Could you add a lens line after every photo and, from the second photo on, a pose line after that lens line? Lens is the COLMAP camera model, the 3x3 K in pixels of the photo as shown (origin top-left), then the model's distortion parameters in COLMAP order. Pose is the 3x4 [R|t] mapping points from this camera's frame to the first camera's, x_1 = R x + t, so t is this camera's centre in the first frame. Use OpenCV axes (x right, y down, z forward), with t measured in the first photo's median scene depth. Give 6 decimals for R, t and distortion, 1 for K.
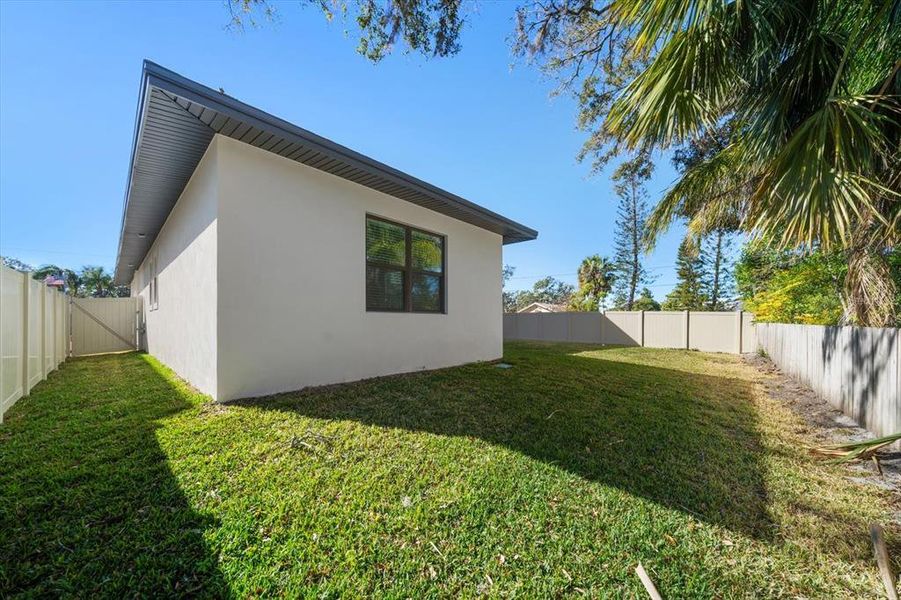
lens RADIAL K [[310.6, 0, 464.6], [0, 310.6, 323.7], [0, 0, 1]] dist [-0.002412, -0.000653]
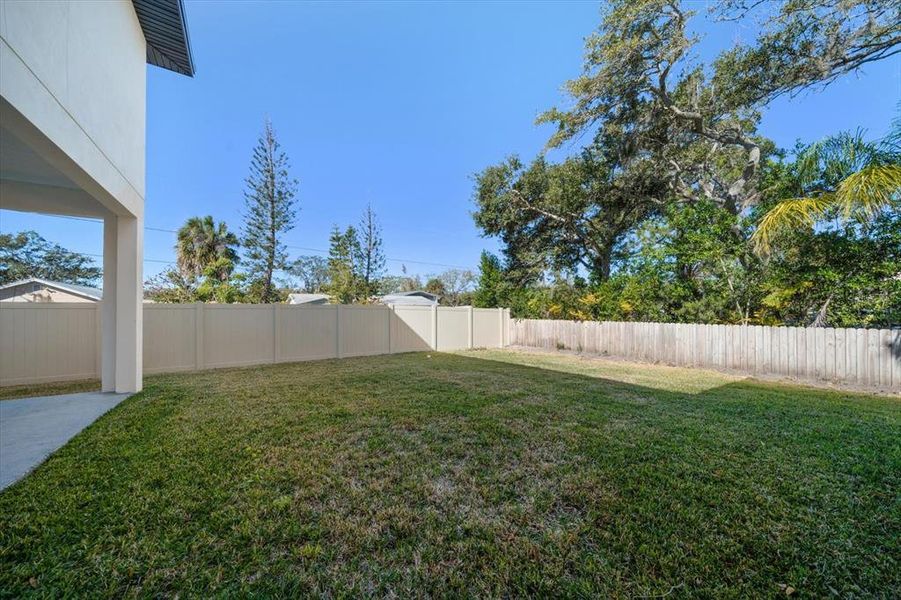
lens RADIAL K [[310.6, 0, 445.3], [0, 310.6, 307.7], [0, 0, 1]] dist [-0.002412, -0.000653]
pose [[0.271530, 0.003868, 0.962422, -0.094000], [0.013433, 0.999879, -0.007809, -0.013892], [-0.962336, 0.015048, 0.271446, 0.354093]]
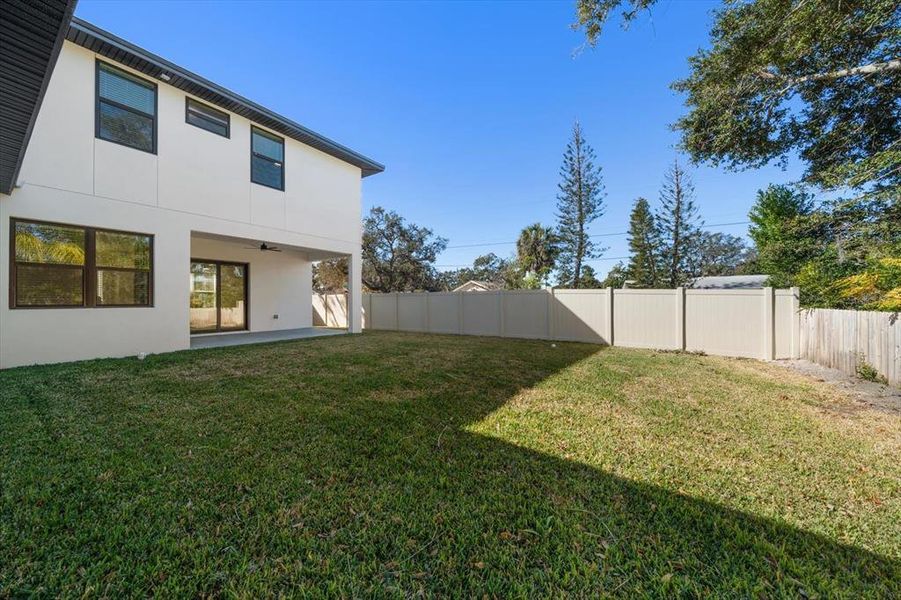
lens RADIAL K [[310.6, 0, 452.8], [0, 310.6, 298.6], [0, 0, 1]] dist [-0.002412, -0.000653]
pose [[0.991027, -0.008594, 0.133382, 0.077513], [0.010403, 0.999863, -0.012865, -0.006933], [-0.133253, 0.014138, 0.990981, 0.187712]]
